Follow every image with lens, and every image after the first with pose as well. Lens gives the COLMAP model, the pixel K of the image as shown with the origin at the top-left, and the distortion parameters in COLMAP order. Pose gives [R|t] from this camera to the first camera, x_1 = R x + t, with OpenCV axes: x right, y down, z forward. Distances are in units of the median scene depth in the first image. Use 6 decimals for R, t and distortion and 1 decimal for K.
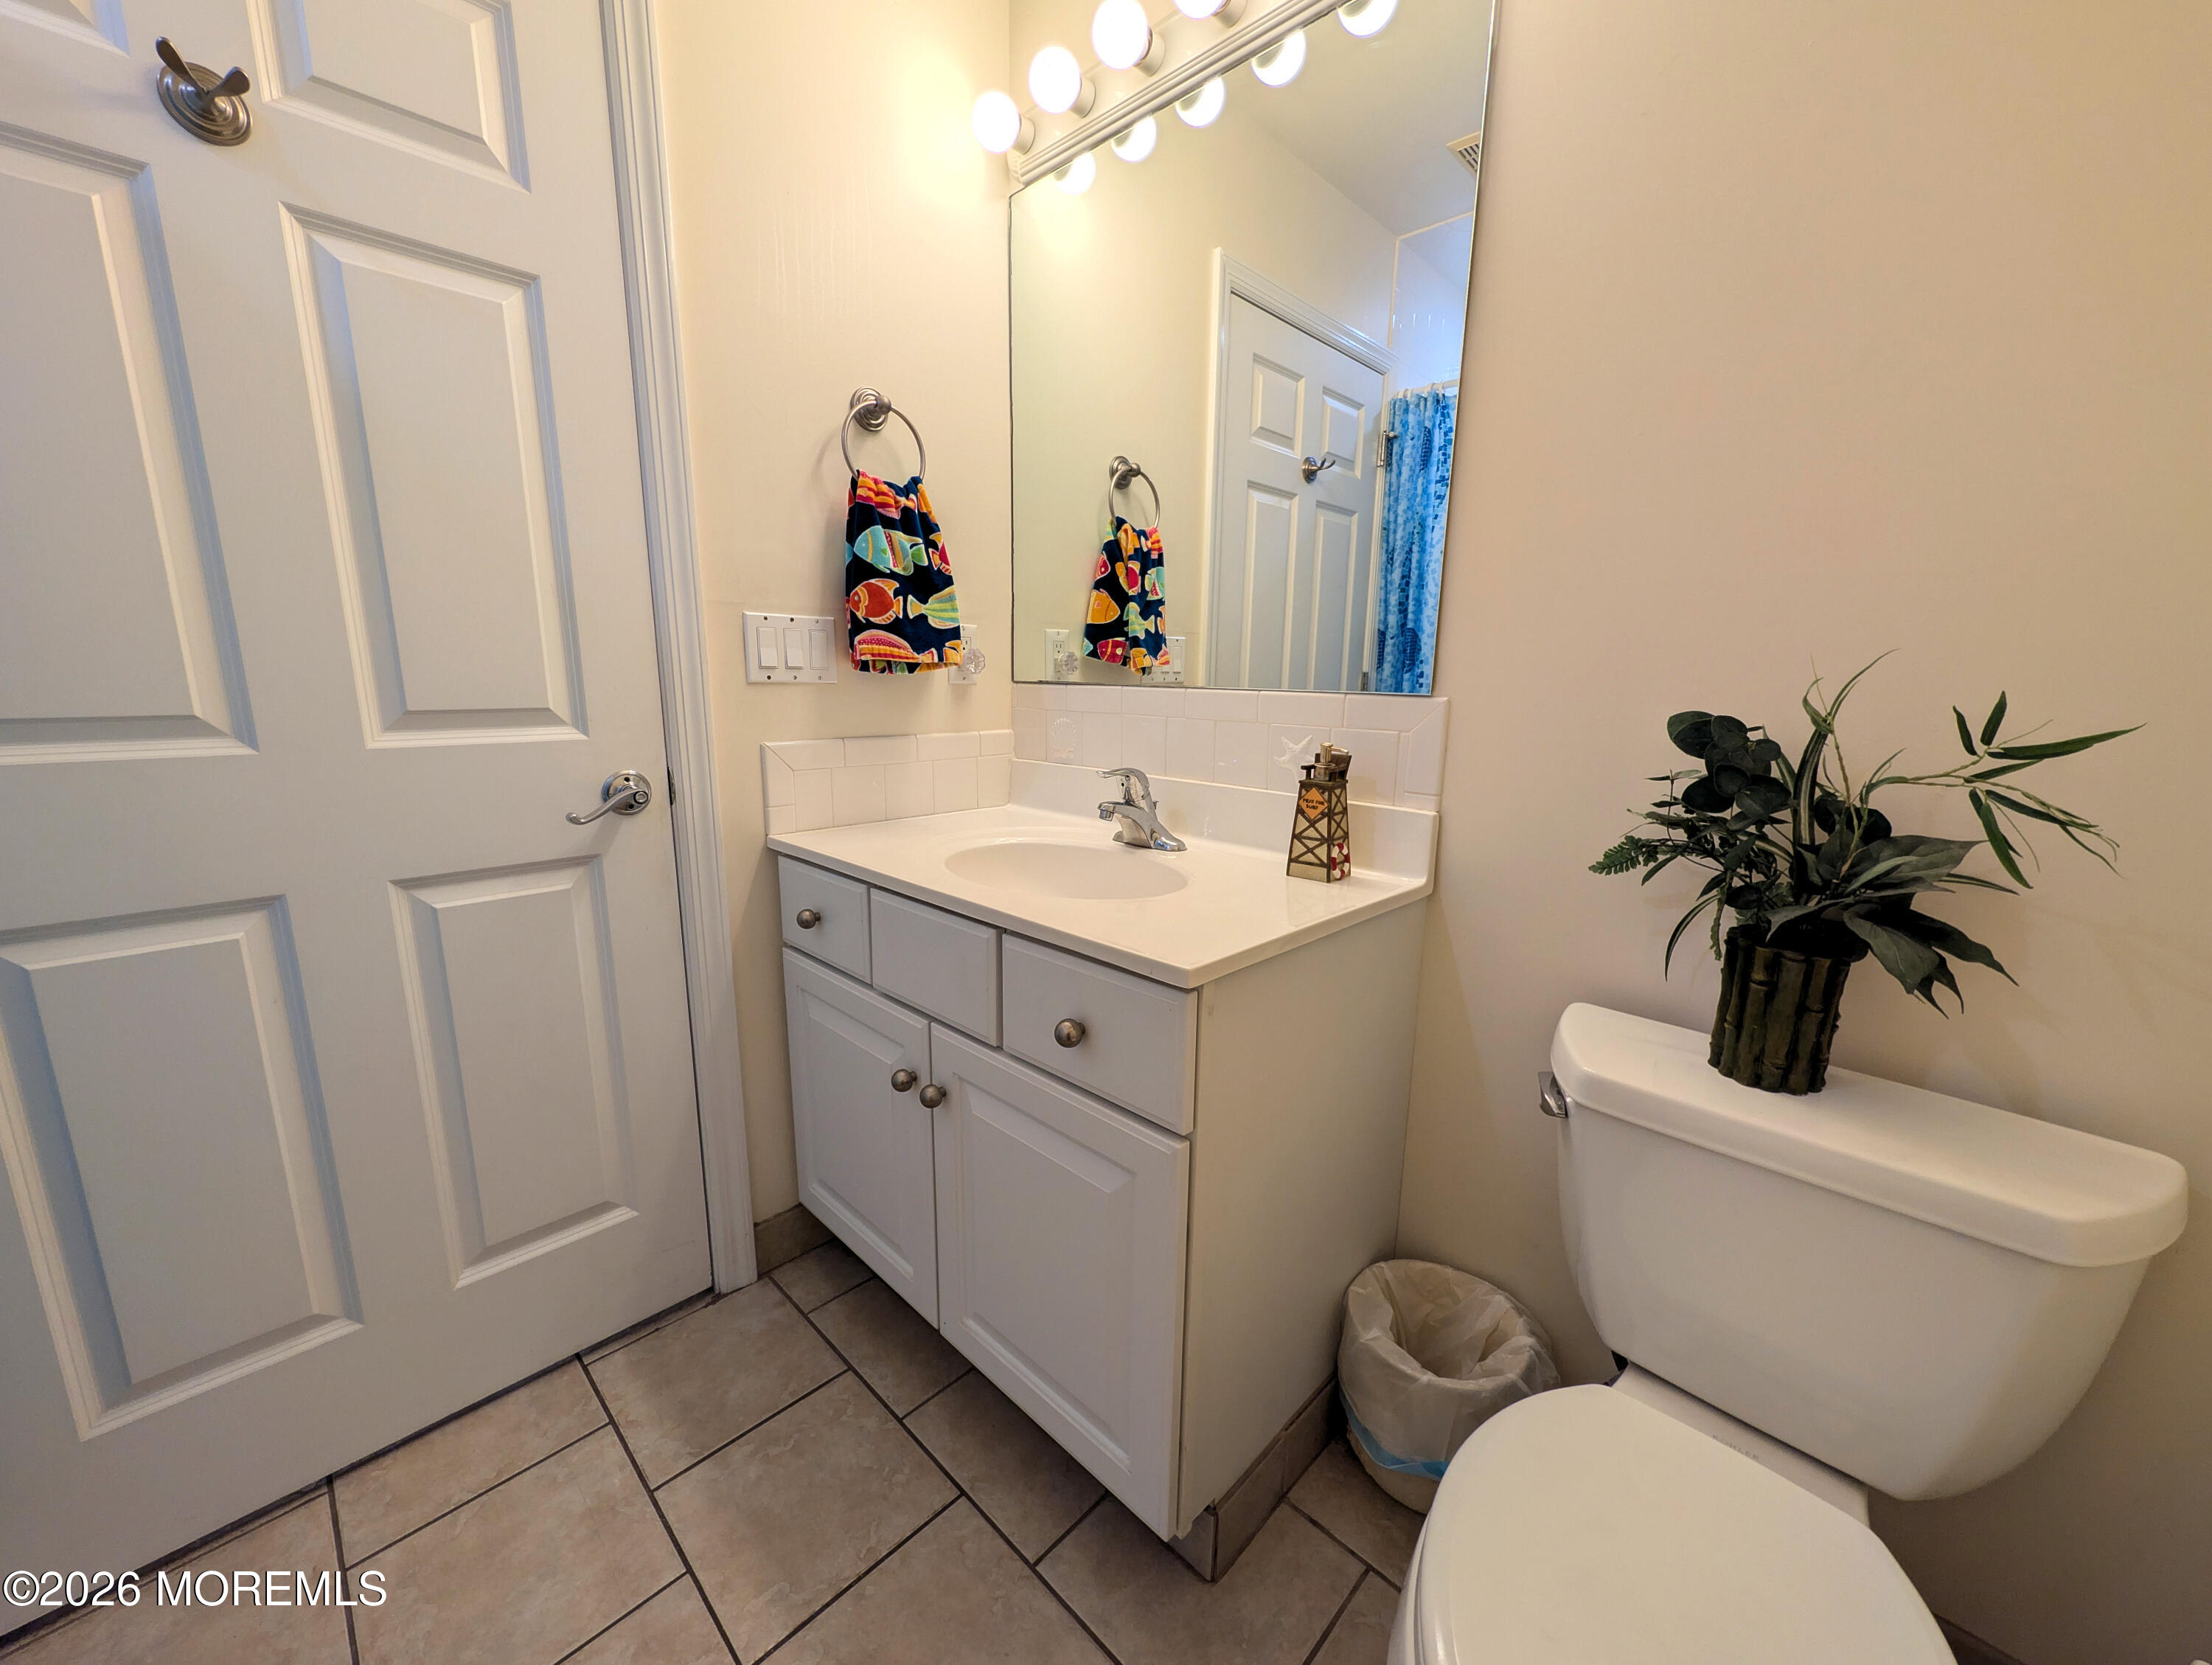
lens RADIAL K [[853.2, 0, 1097.9], [0, 853.2, 839.5], [0, 0, 1]] dist [0.003888, -0.000850]
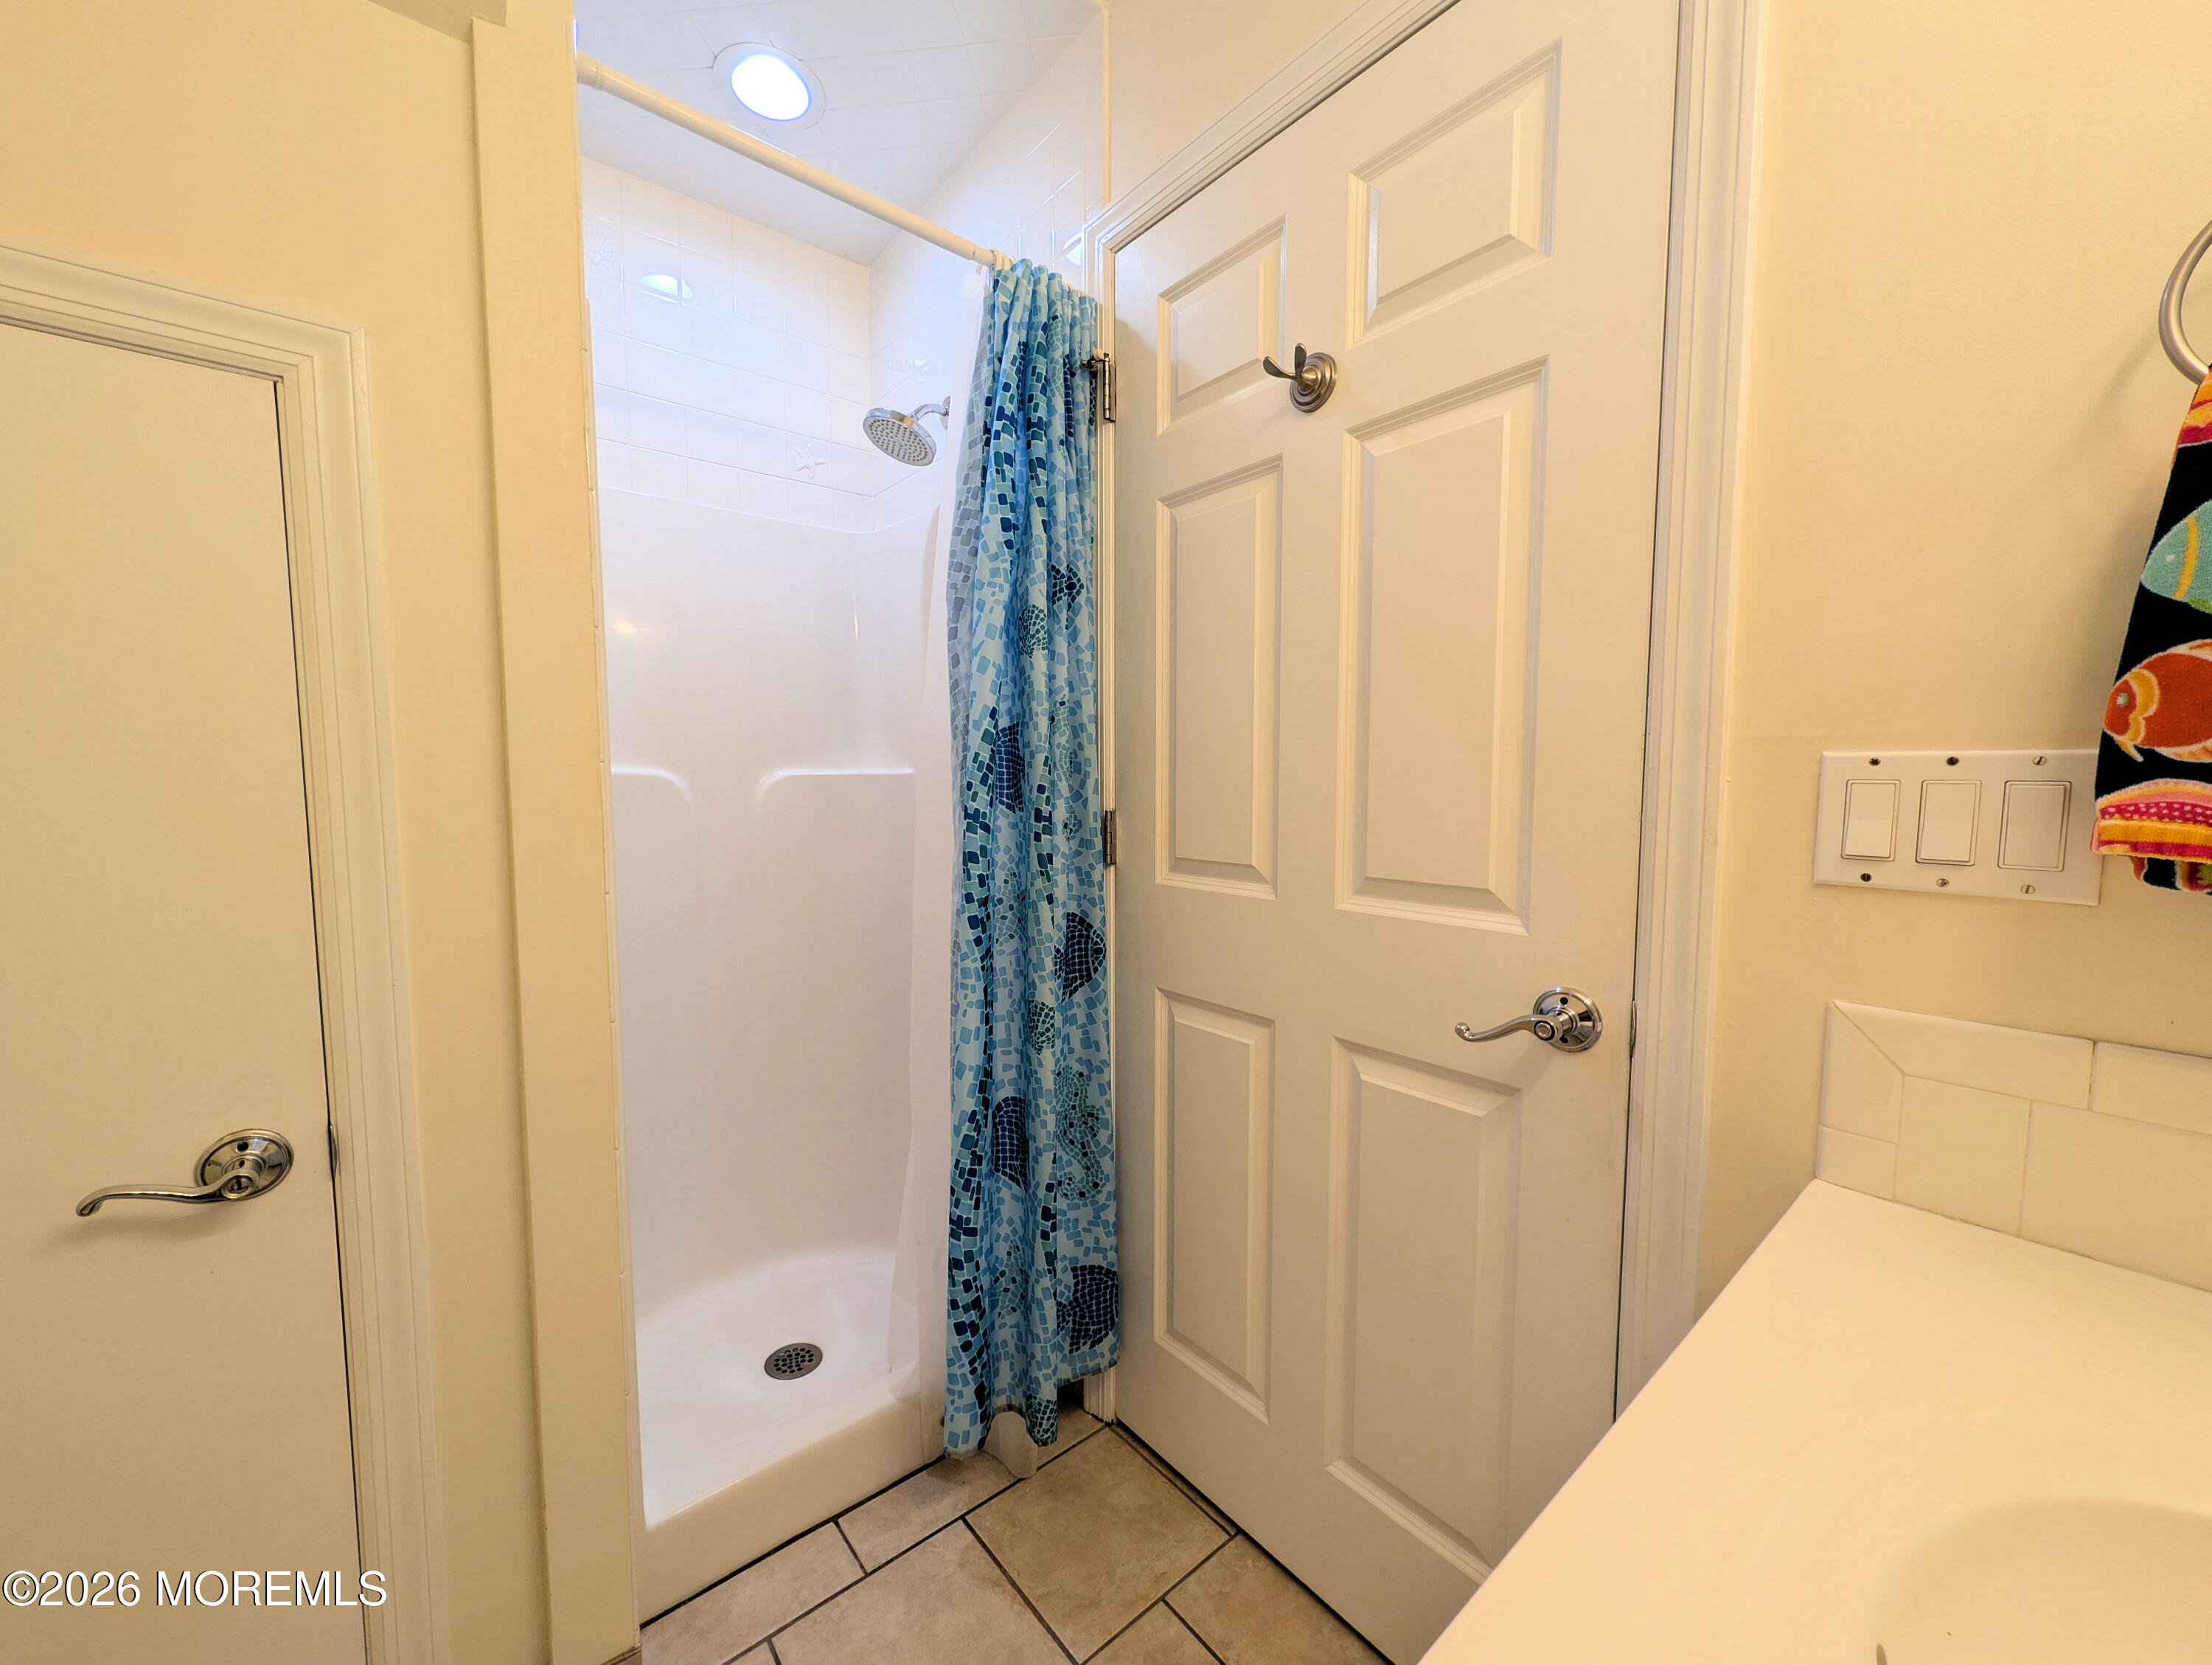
lens RADIAL K [[853.2, 0, 1106.7], [0, 853.2, 840.7], [0, 0, 1]] dist [0.003888, -0.000850]
pose [[-0.105586, 0.060199, -0.992586, 0.175040], [-0.197774, 0.976954, 0.080289, -0.183316], [0.974545, 0.204785, -0.091247, 0.684717]]
